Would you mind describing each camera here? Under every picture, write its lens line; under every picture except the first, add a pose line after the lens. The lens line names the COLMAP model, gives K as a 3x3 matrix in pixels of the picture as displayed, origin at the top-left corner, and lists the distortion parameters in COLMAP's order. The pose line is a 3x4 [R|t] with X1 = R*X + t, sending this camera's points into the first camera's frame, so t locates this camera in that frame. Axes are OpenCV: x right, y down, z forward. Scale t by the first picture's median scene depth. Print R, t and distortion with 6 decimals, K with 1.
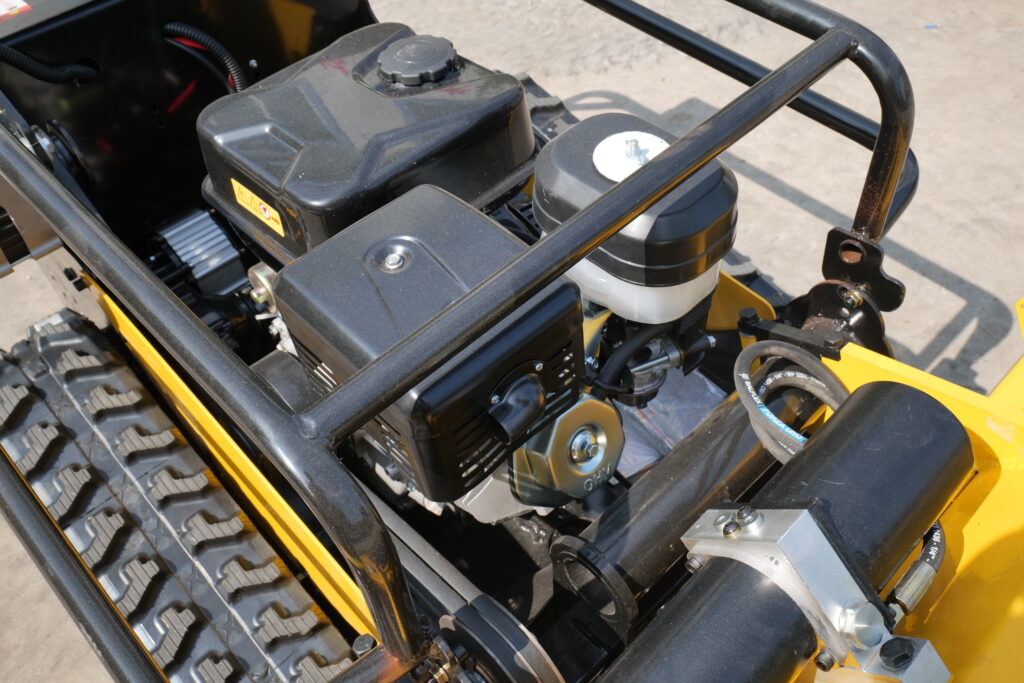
lens RADIAL K [[875.0, 0, 512.0], [0, 875.0, 341.5], [0, 0, 1]] dist [-0.004434, -0.003860]
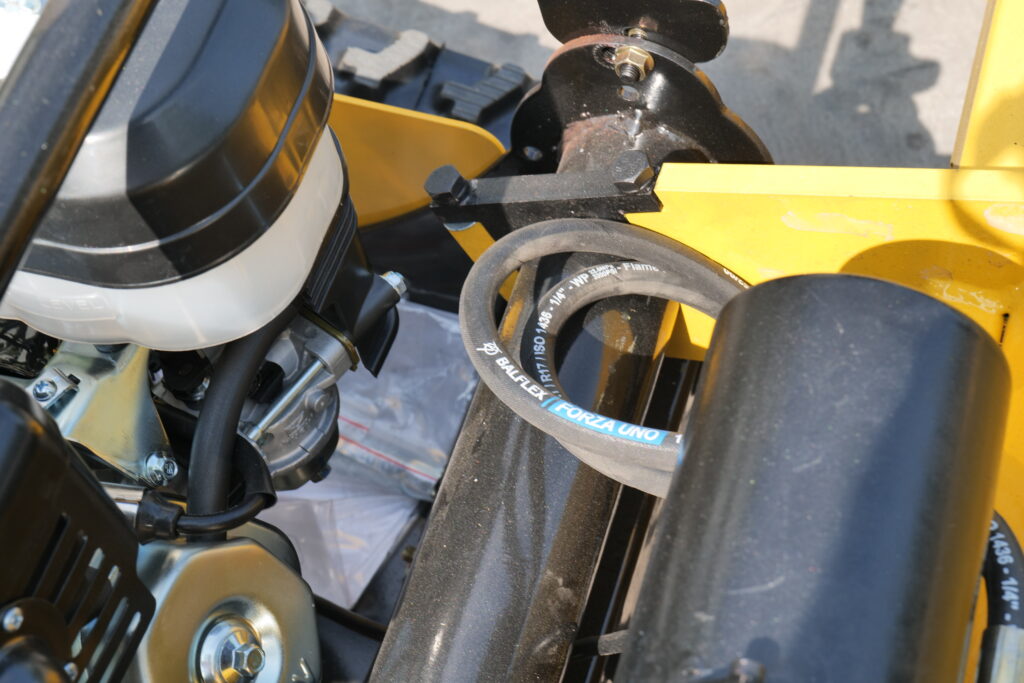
lens RADIAL K [[1703.9, 0, 512.0], [0, 1703.9, 341.5], [0, 0, 1]] dist [-0.000612, 0.007995]
pose [[0.876059, -0.440219, 0.196793, 0.100290], [0.417171, 0.896604, 0.148557, -0.078851], [-0.241843, -0.048049, 0.969125, 0.155255]]
